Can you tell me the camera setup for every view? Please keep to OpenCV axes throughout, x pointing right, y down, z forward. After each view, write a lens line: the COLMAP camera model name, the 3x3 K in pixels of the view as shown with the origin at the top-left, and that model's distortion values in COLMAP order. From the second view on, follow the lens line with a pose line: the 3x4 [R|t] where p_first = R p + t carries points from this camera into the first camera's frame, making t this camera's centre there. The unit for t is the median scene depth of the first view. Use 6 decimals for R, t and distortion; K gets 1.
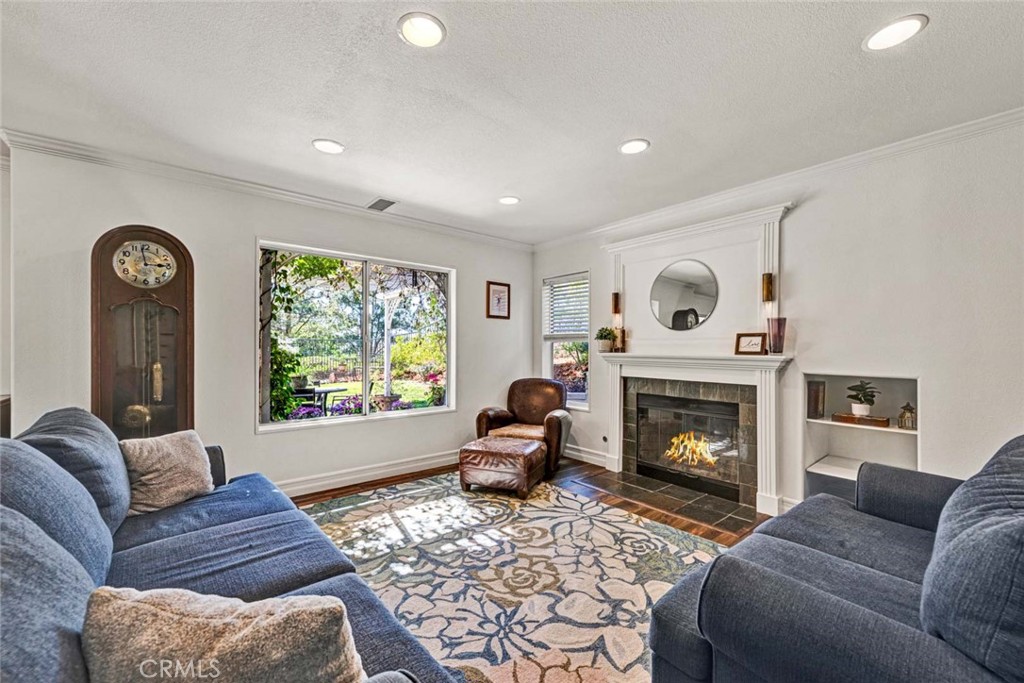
lens RADIAL K [[429.1, 0, 435.3], [0, 429.1, 345.1], [0, 0, 1]] dist [0.016961, 0.000064]
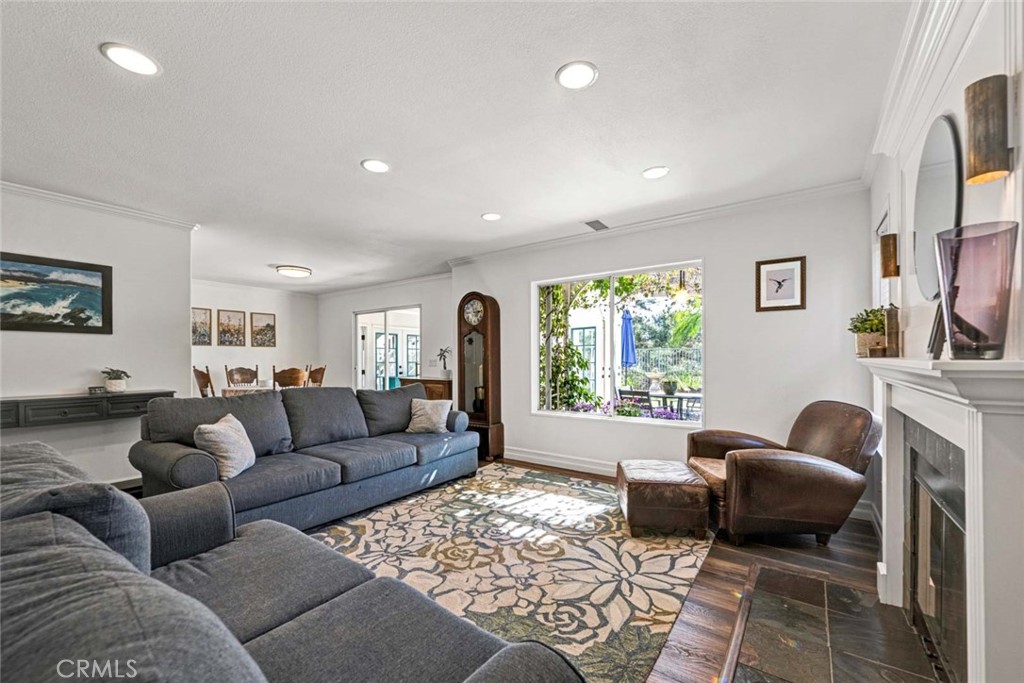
lens RADIAL K [[372.9, 0, 513.3], [0, 372.9, 357.0], [0, 0, 1]] dist [-0.000324, -0.000051]
pose [[0.329969, -0.006834, -0.943967, 0.847964], [0.014565, 0.999892, -0.002147, 0.012484], [0.943879, -0.013040, 0.330033, 0.576132]]
